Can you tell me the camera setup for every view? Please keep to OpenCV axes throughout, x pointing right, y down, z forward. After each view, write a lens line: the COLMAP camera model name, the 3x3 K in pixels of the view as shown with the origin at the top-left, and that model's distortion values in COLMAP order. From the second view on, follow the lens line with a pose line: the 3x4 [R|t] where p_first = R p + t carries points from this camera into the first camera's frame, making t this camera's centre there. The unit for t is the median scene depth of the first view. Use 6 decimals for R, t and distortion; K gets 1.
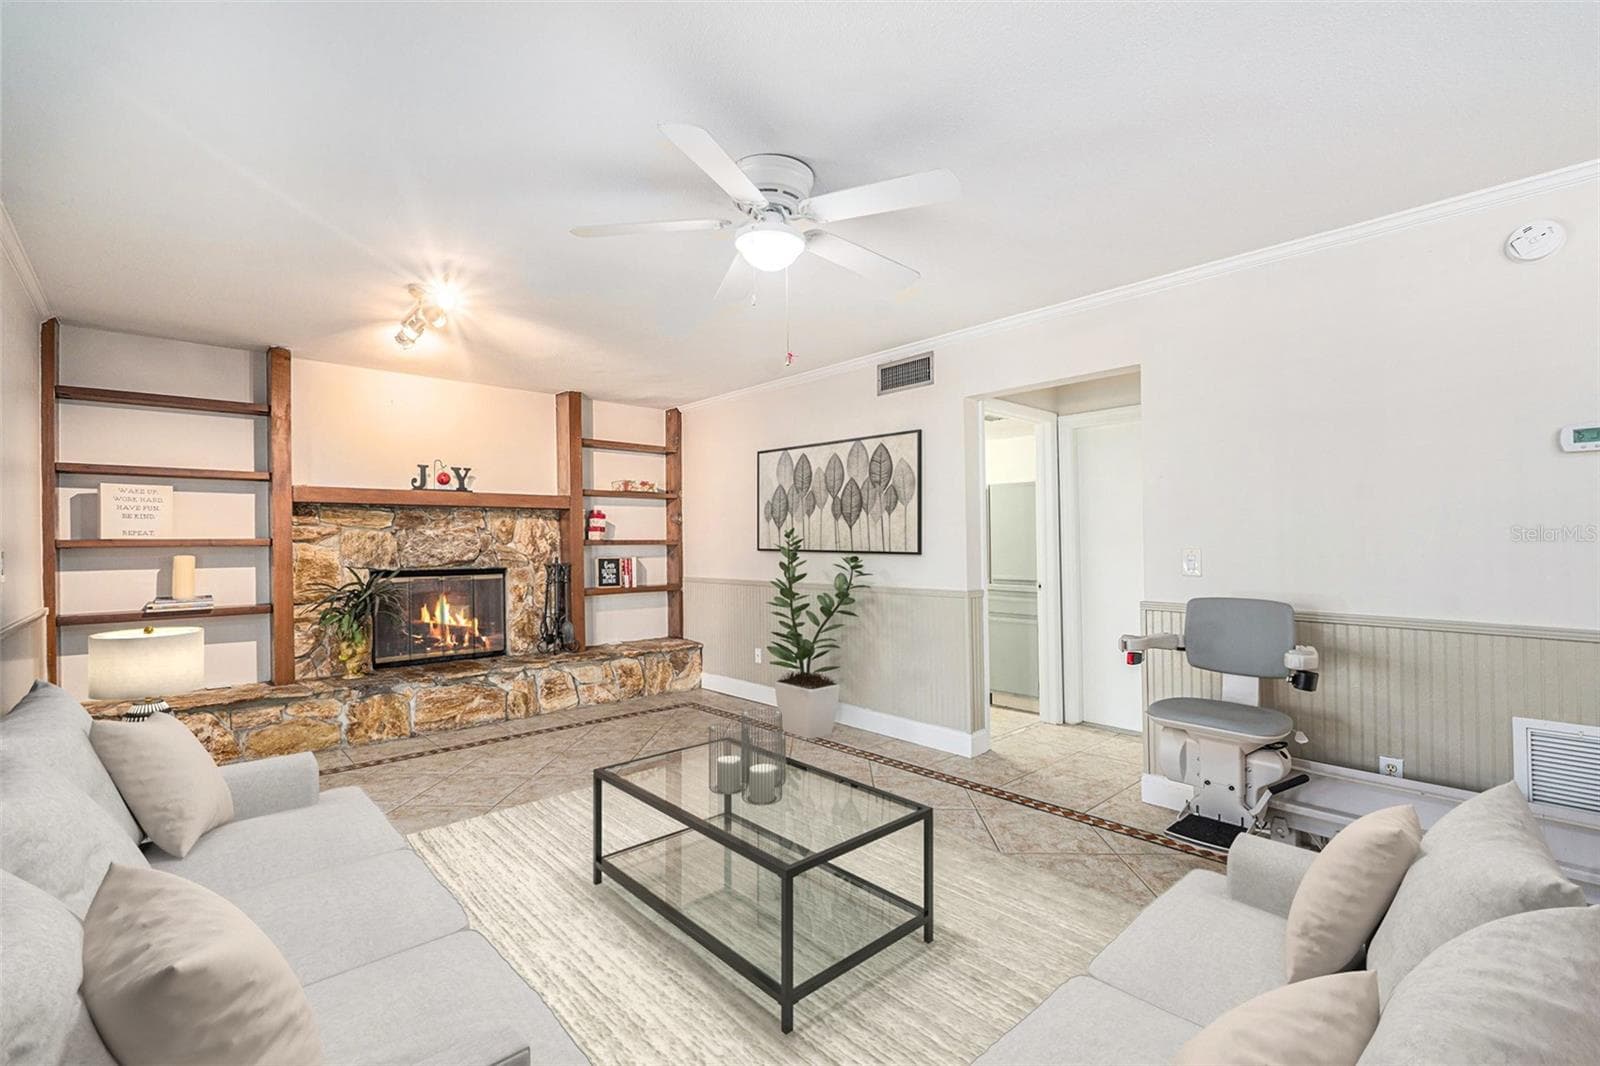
lens RADIAL K [[708.9, 0, 810.4], [0, 708.9, 534.4], [0, 0, 1]] dist [-0.000441, -0.000419]
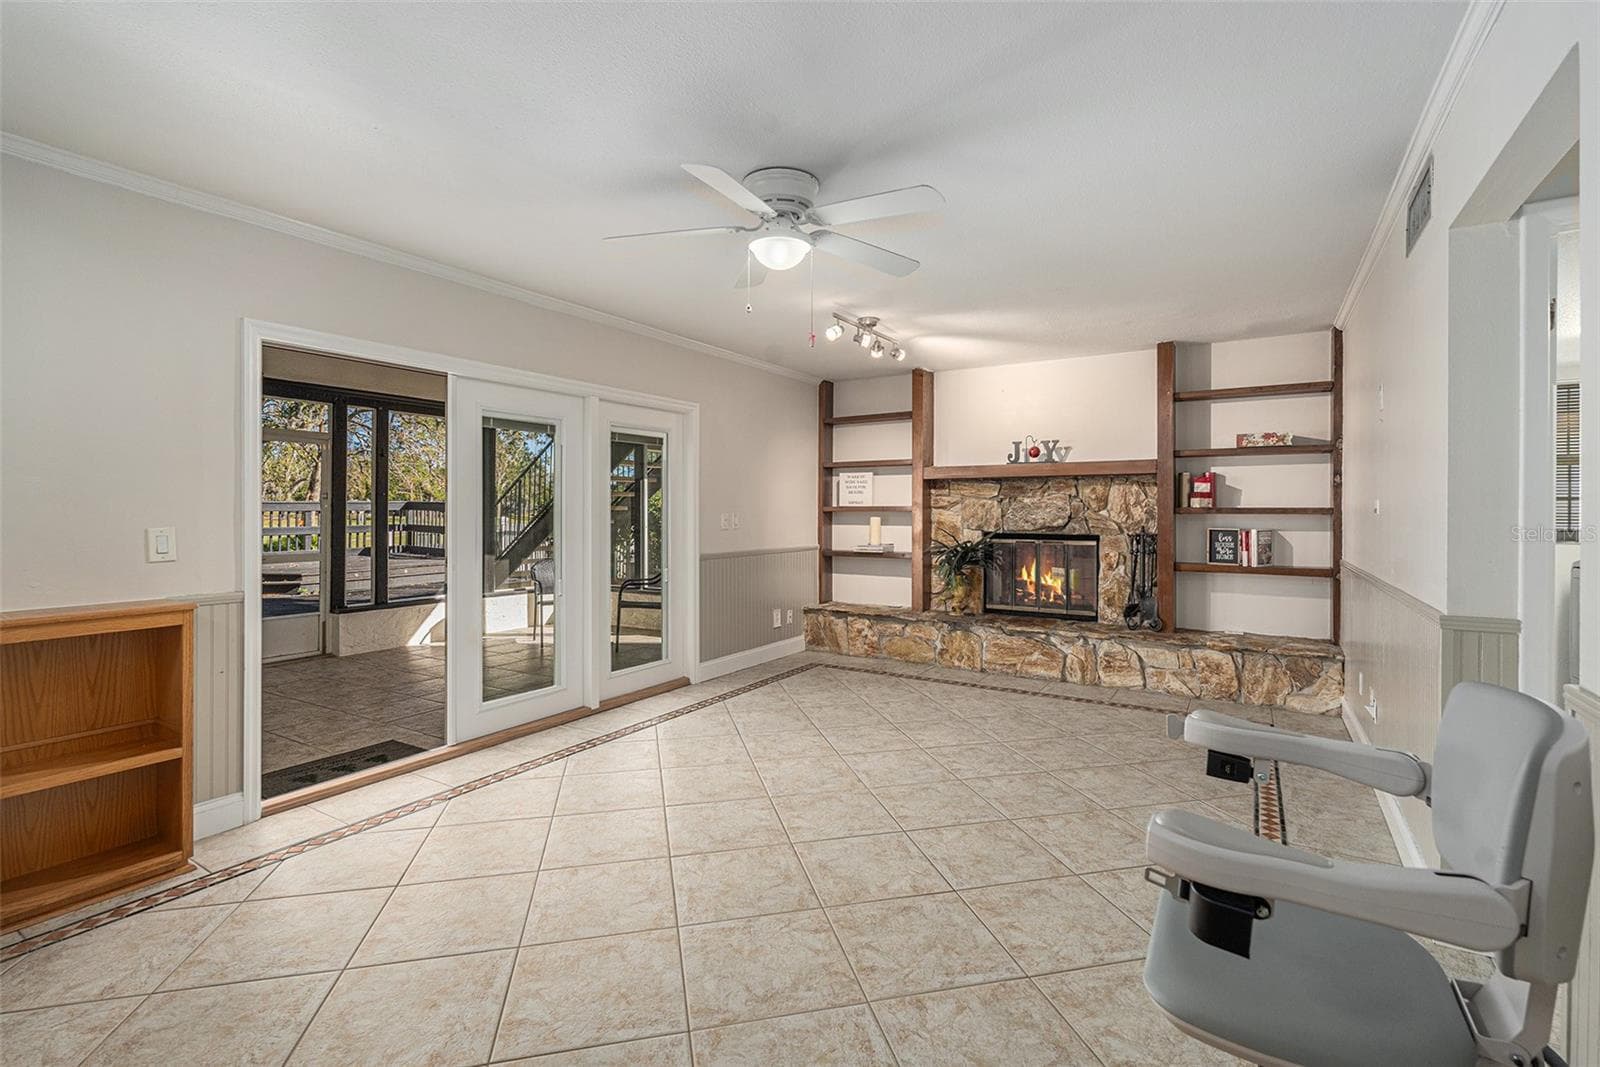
lens RADIAL K [[726.8, 0, 783.6], [0, 726.8, 511.4], [0, 0, 1]] dist [0.001758, -0.000075]
pose [[0.244266, 0.009766, -0.969659, 0.492740], [0.008751, 0.999886, 0.012275, -0.003150], [0.969669, -0.011484, 0.244153, 0.340394]]
